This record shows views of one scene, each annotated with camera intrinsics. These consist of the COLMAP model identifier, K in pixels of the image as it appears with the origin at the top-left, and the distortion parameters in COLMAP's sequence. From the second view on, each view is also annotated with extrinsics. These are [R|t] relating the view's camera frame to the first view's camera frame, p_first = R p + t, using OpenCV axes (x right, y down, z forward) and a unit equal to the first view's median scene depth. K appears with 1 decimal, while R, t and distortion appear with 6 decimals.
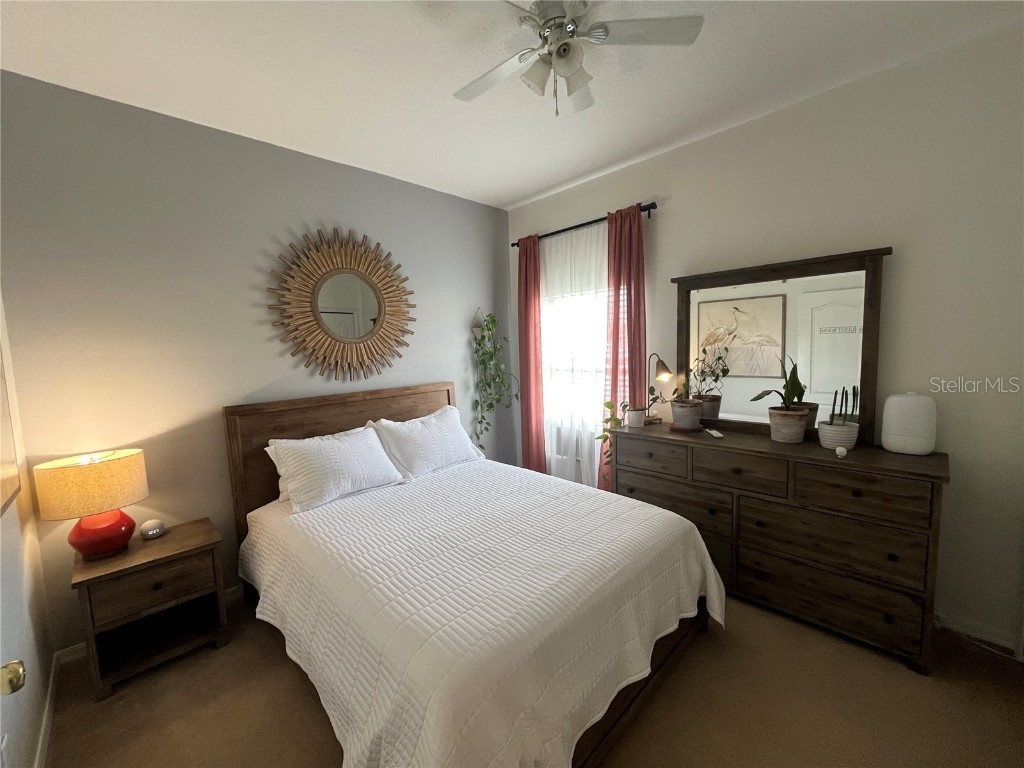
lens RADIAL K [[414.3, 0, 506.6], [0, 414.3, 381.7], [0, 0, 1]] dist [0.000197, 0.000712]
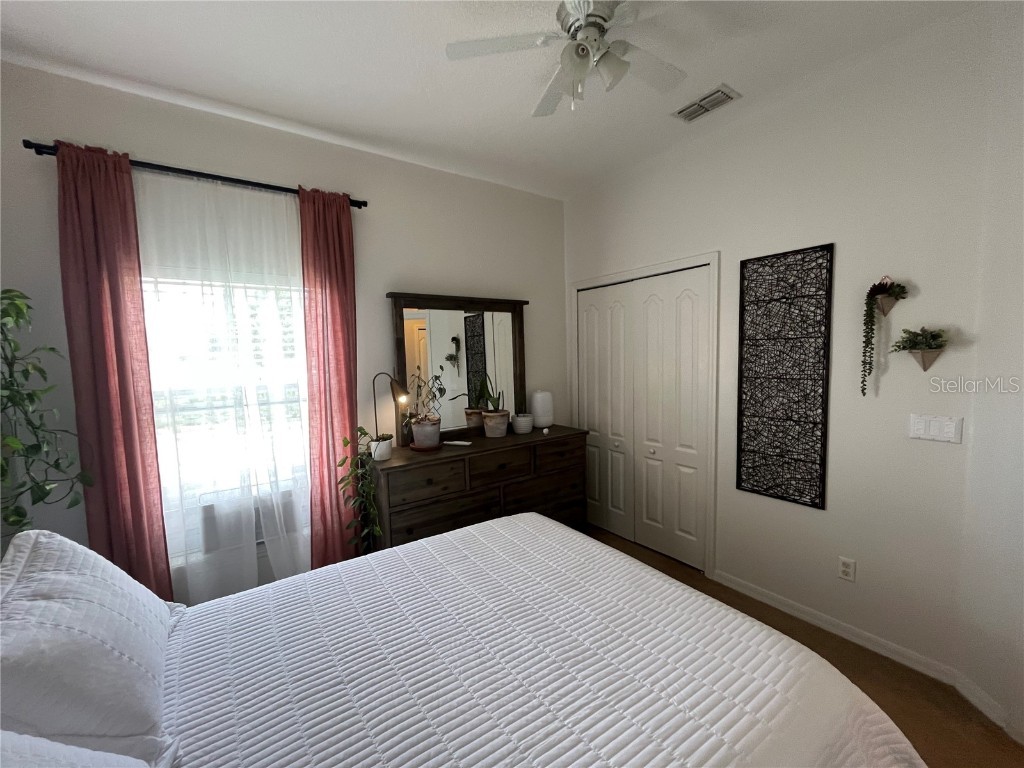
lens RADIAL K [[414.3, 0, 506.8], [0, 414.3, 390.3], [0, 0, 1]] dist [0.000197, 0.000712]
pose [[0.169180, -0.055182, 0.984039, -0.486675], [0.108841, 0.993371, 0.036993, -0.036754], [-0.979557, 0.100845, 0.174065, 0.607297]]
